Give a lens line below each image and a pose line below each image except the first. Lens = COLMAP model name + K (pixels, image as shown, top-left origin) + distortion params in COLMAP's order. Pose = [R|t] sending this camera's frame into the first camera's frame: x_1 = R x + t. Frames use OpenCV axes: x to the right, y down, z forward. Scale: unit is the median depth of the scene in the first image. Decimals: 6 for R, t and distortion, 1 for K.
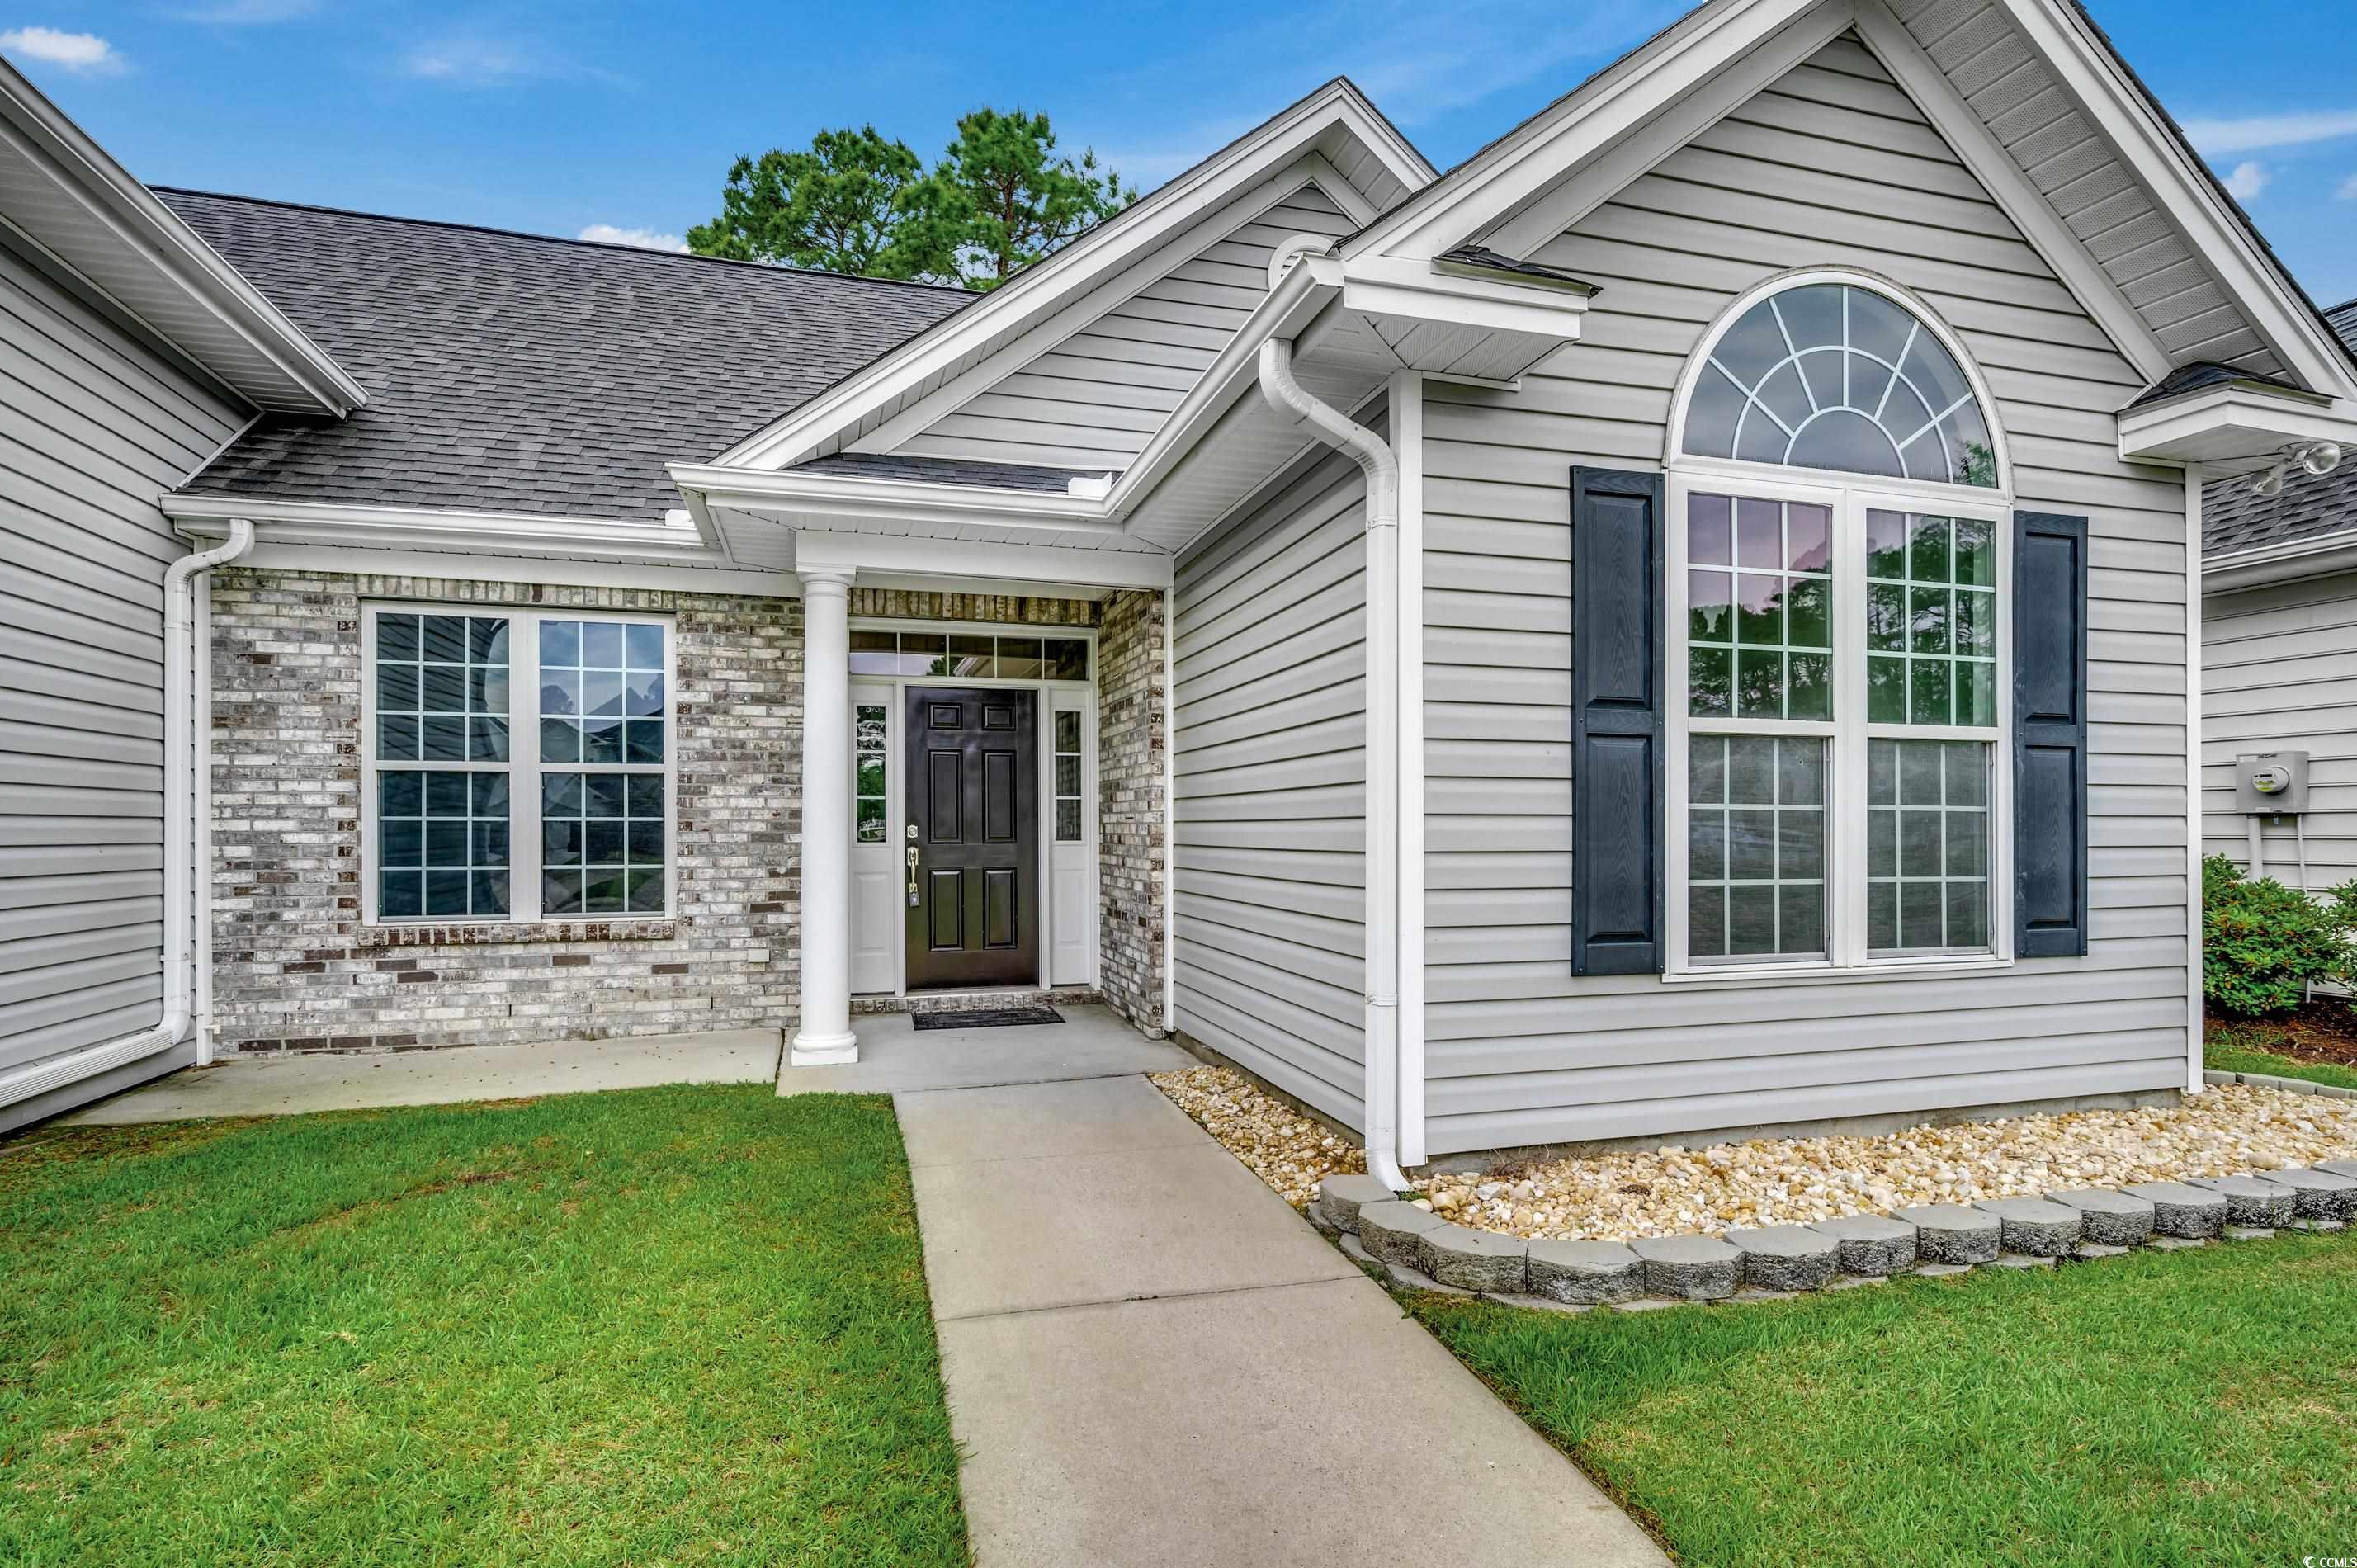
lens RADIAL K [[1218.6, 0, 1181.1], [0, 1218.6, 831.9], [0, 0, 1]] dist [-0.000762, -0.000014]
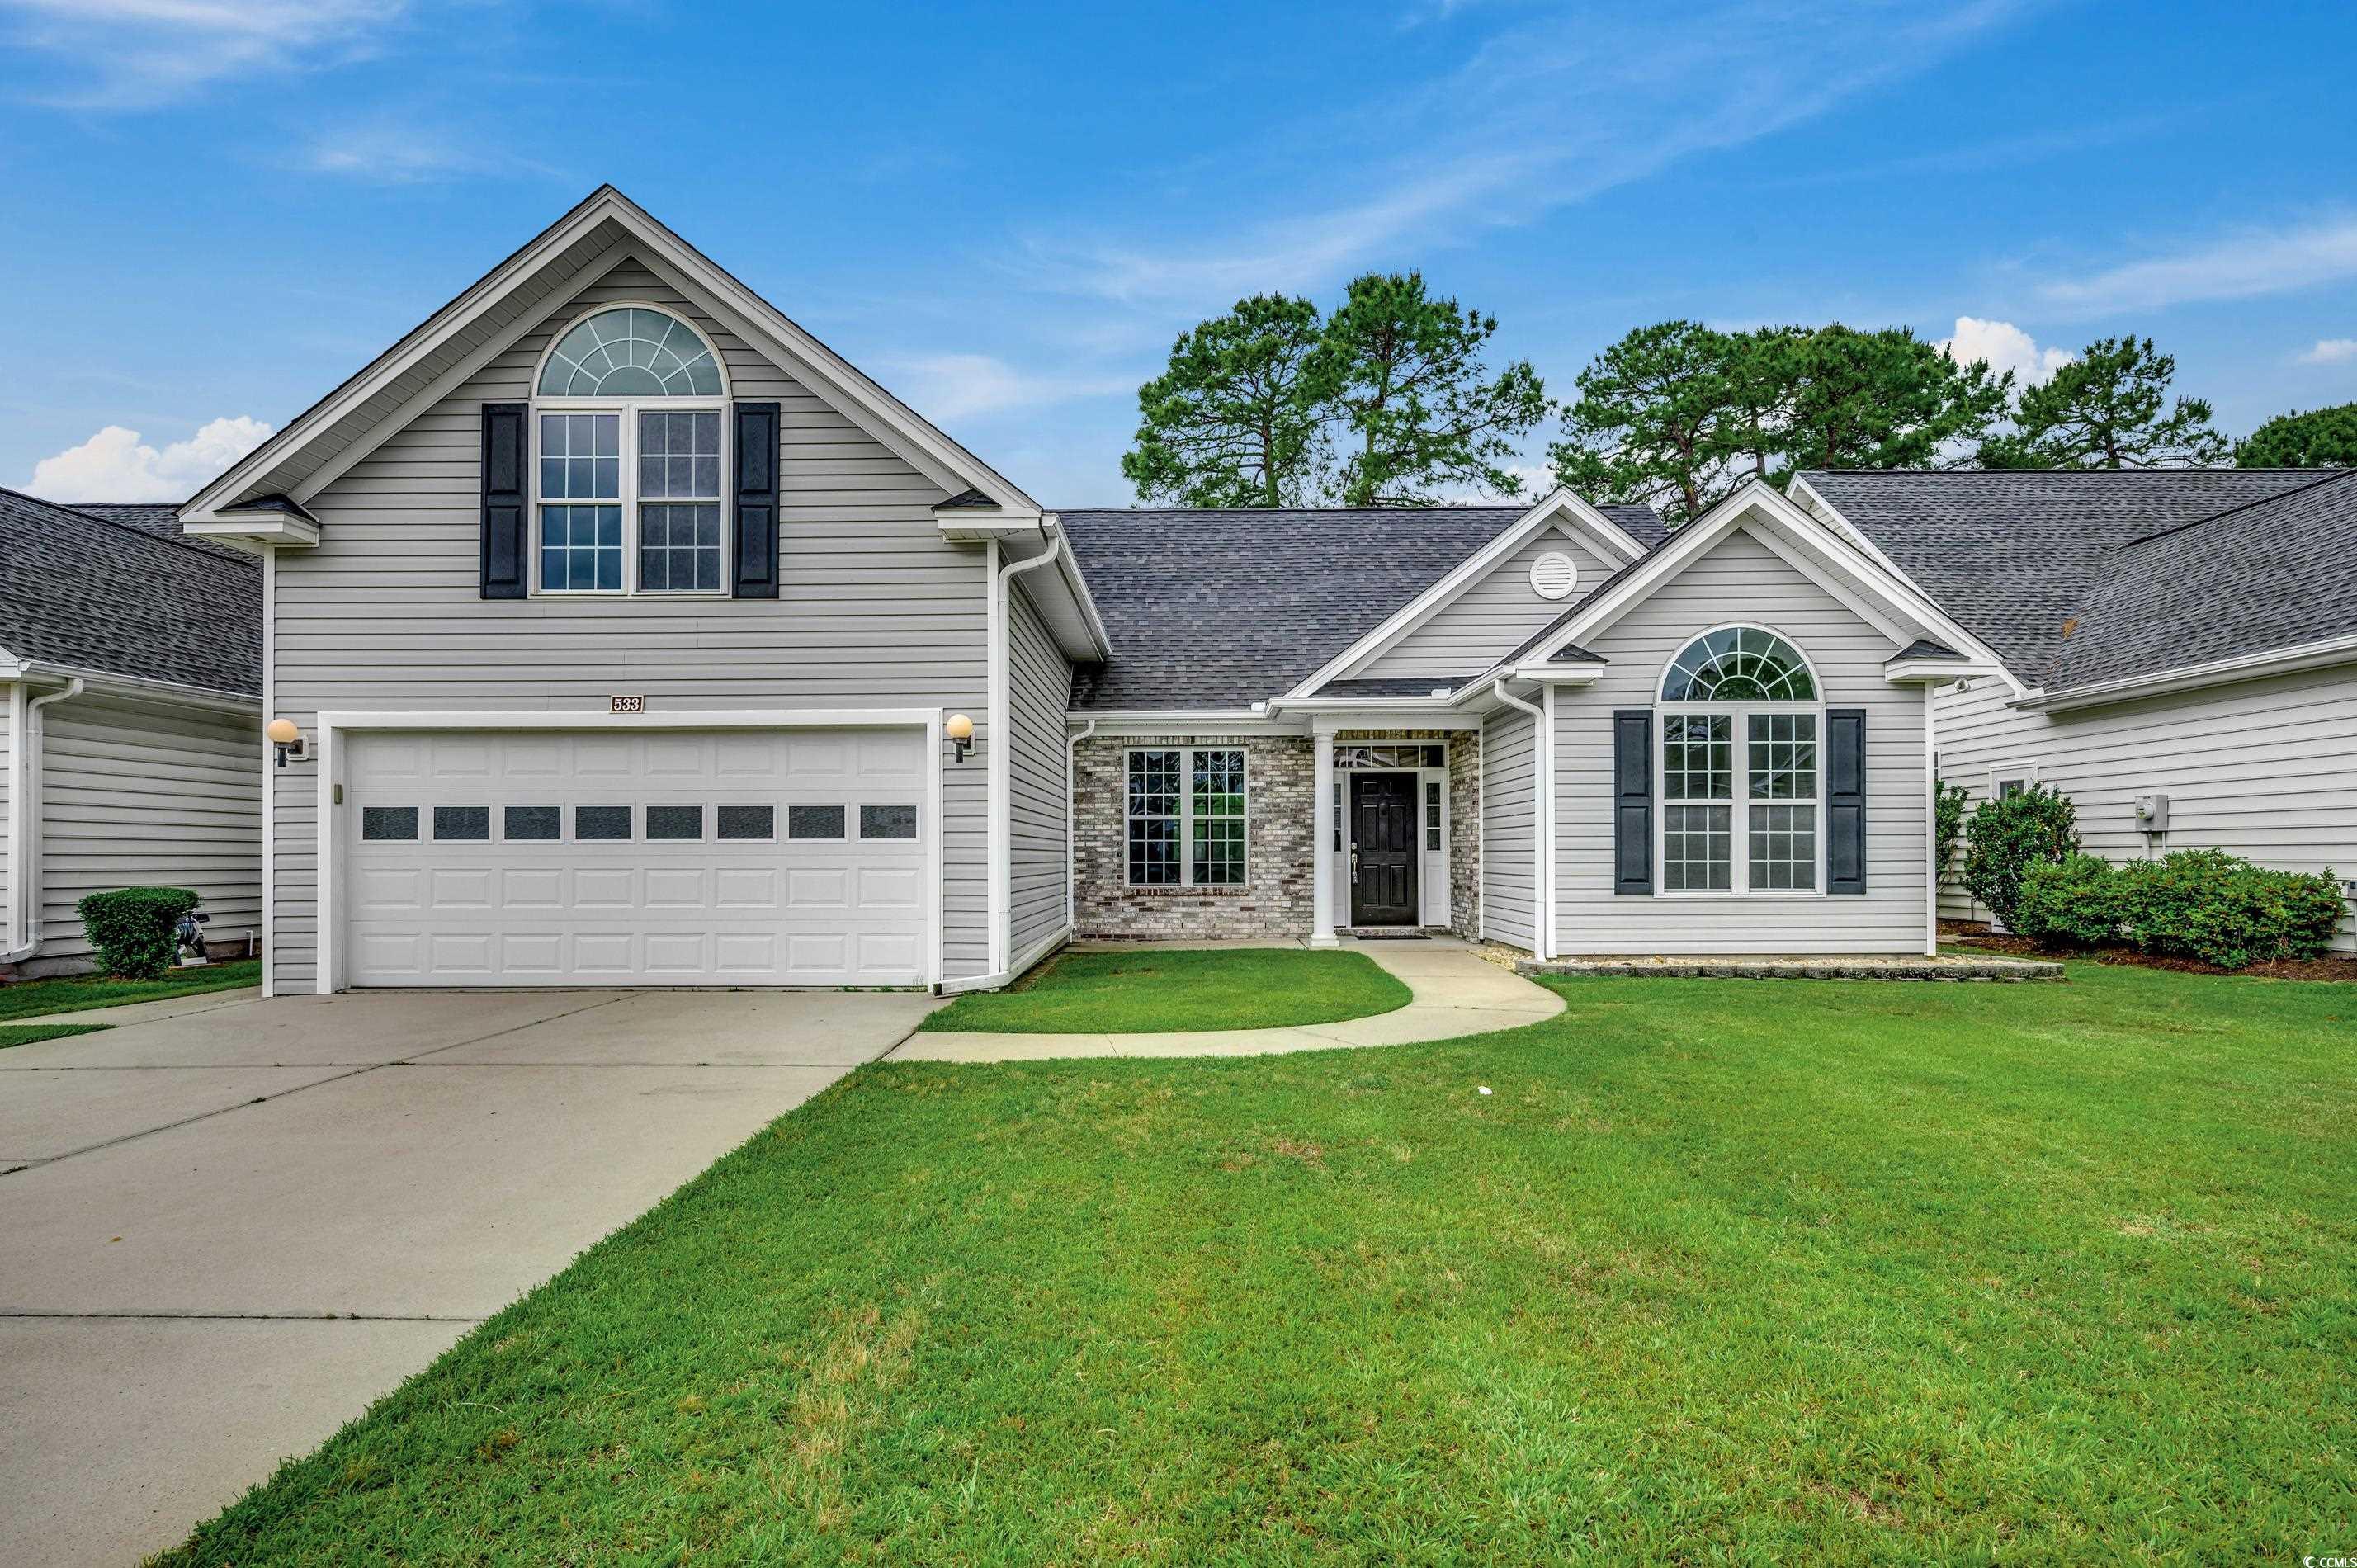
lens RADIAL K [[1291.1, 0, 1177.9], [0, 1291.1, 855.9], [0, 0, 1]] dist [-0.004920, 0.001152]
pose [[0.956805, -0.002855, -0.290717, 0.142383], [0.003111, 0.999995, 0.000416, 0.017167], [0.290715, -0.001303, 0.956809, -1.335703]]
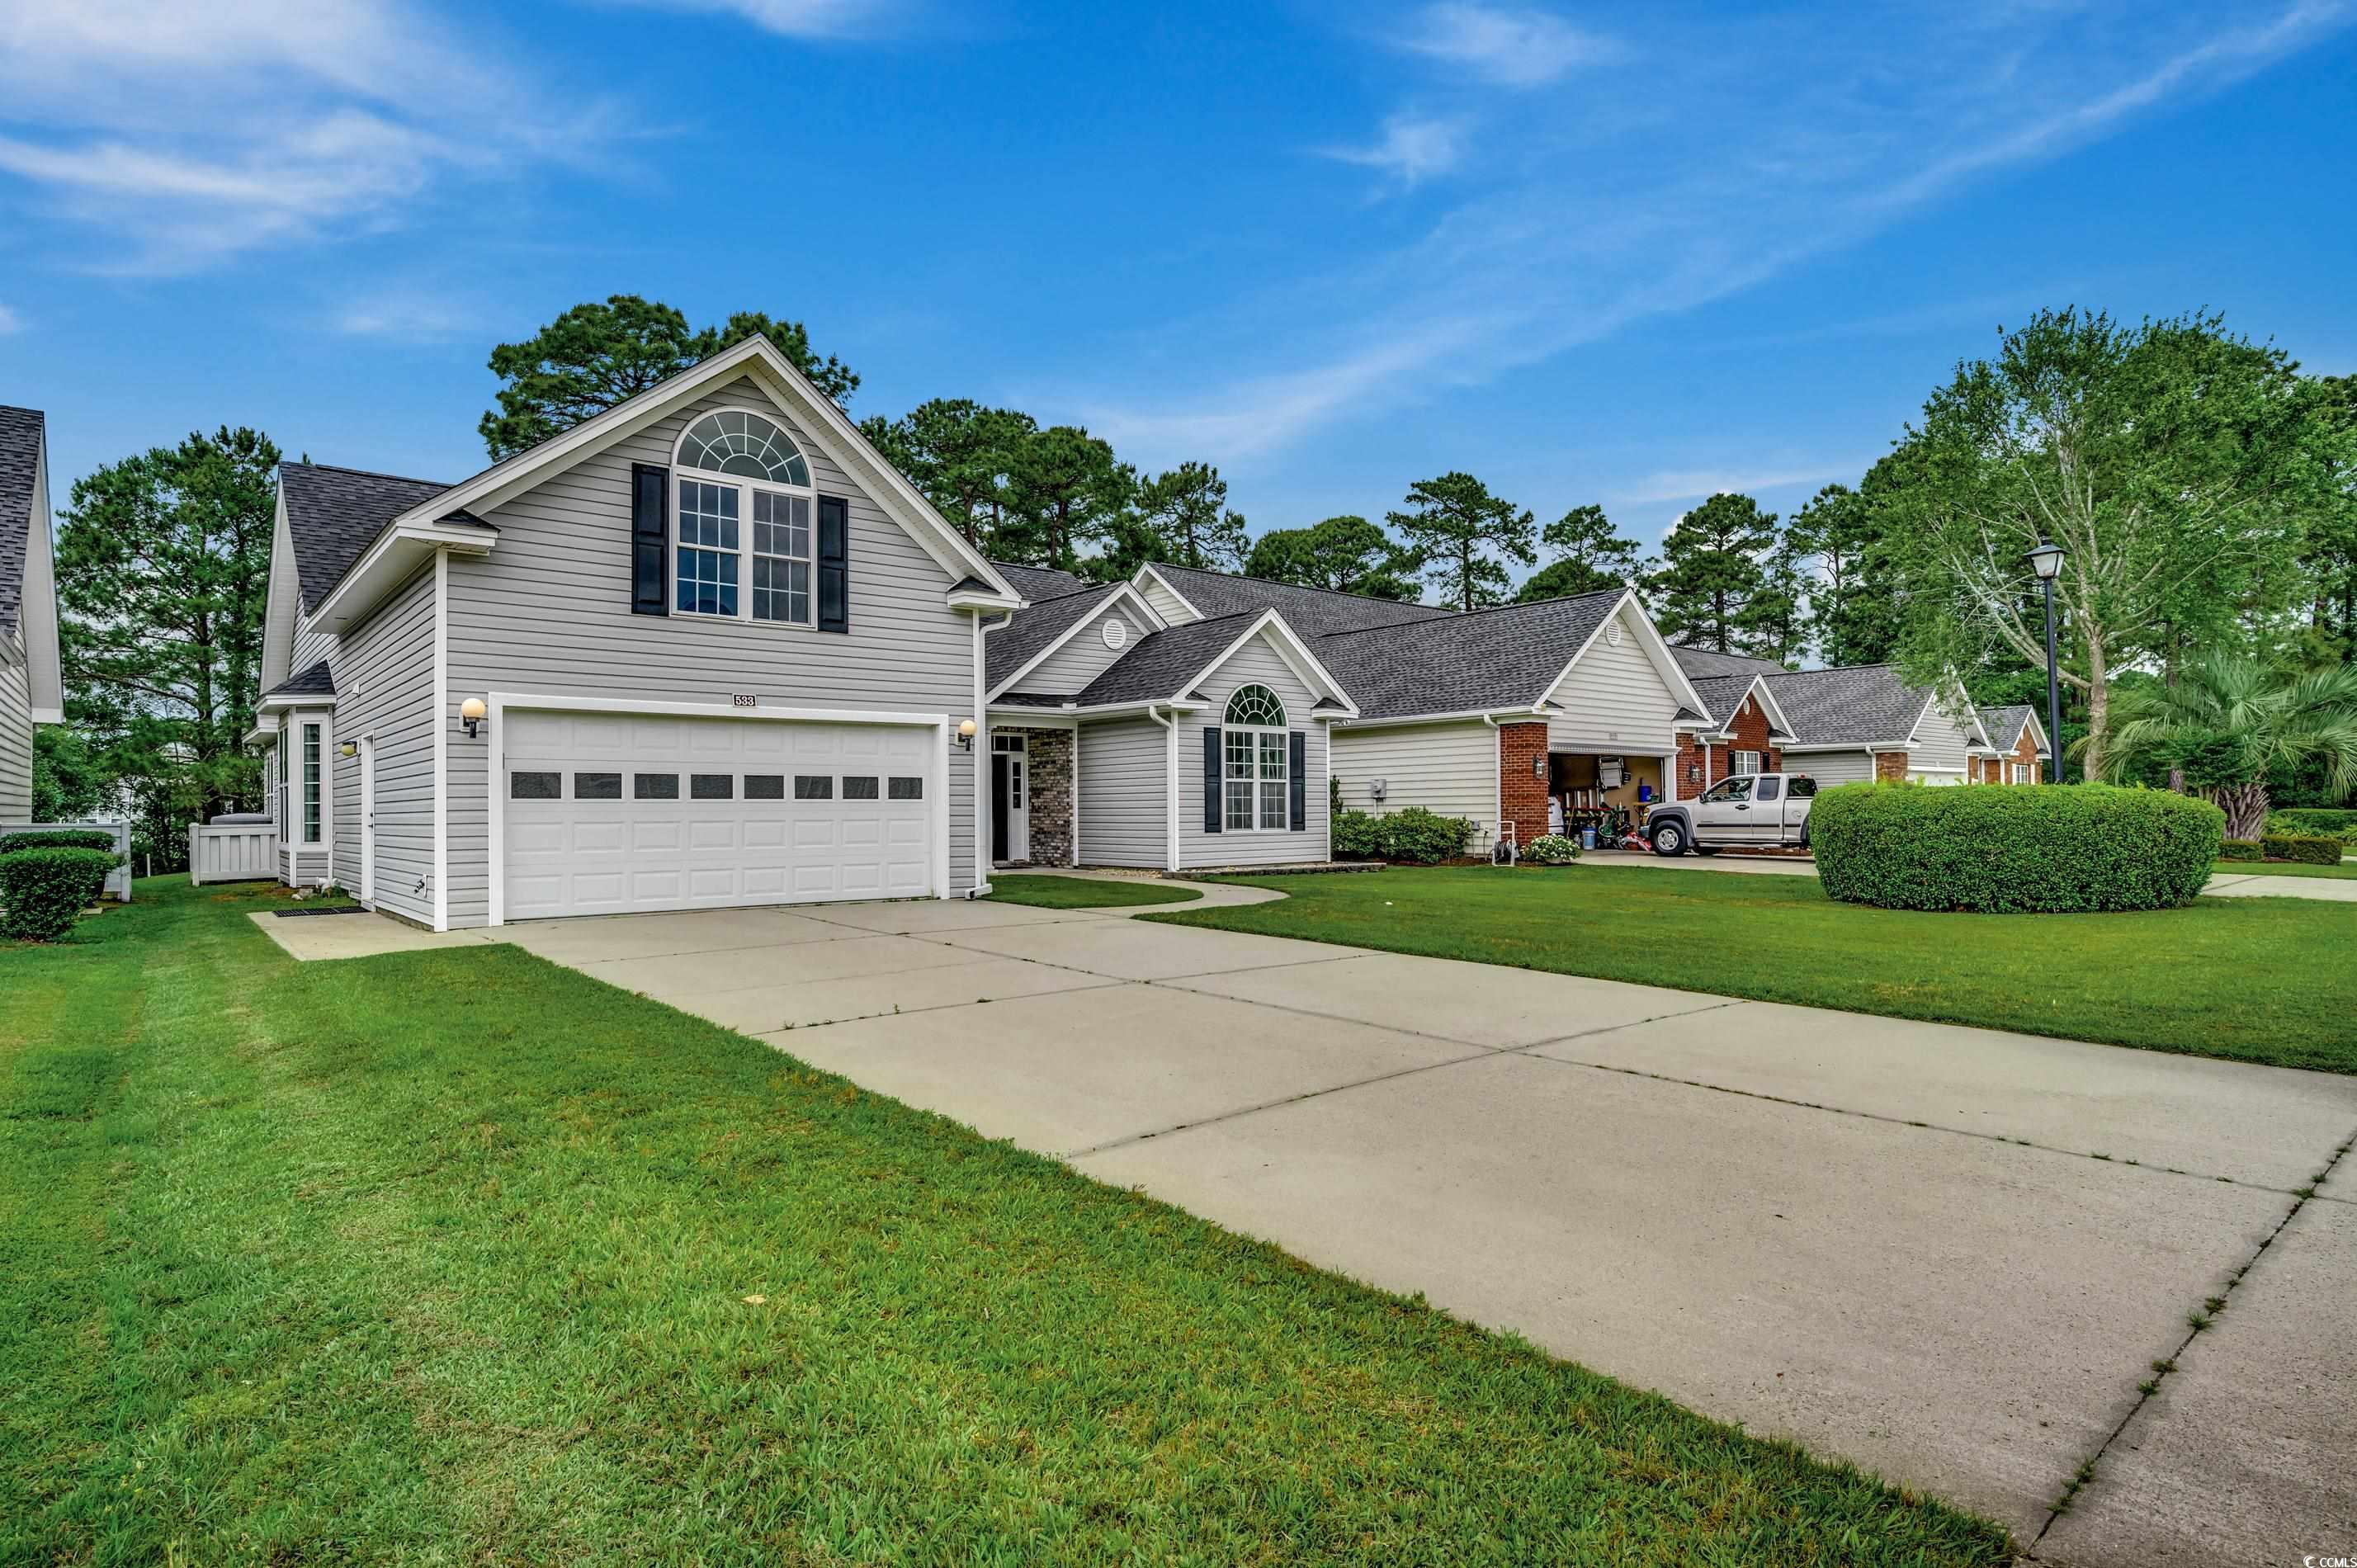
lens RADIAL K [[1218.6, 0, 1201.1], [0, 1218.6, 827.2], [0, 0, 1]] dist [-0.000762, -0.000014]
pose [[0.913952, -0.012789, 0.405621, -1.058095], [0.008431, 0.999886, 0.012529, 0.023418], [-0.405735, -0.008031, 0.913956, -2.184279]]
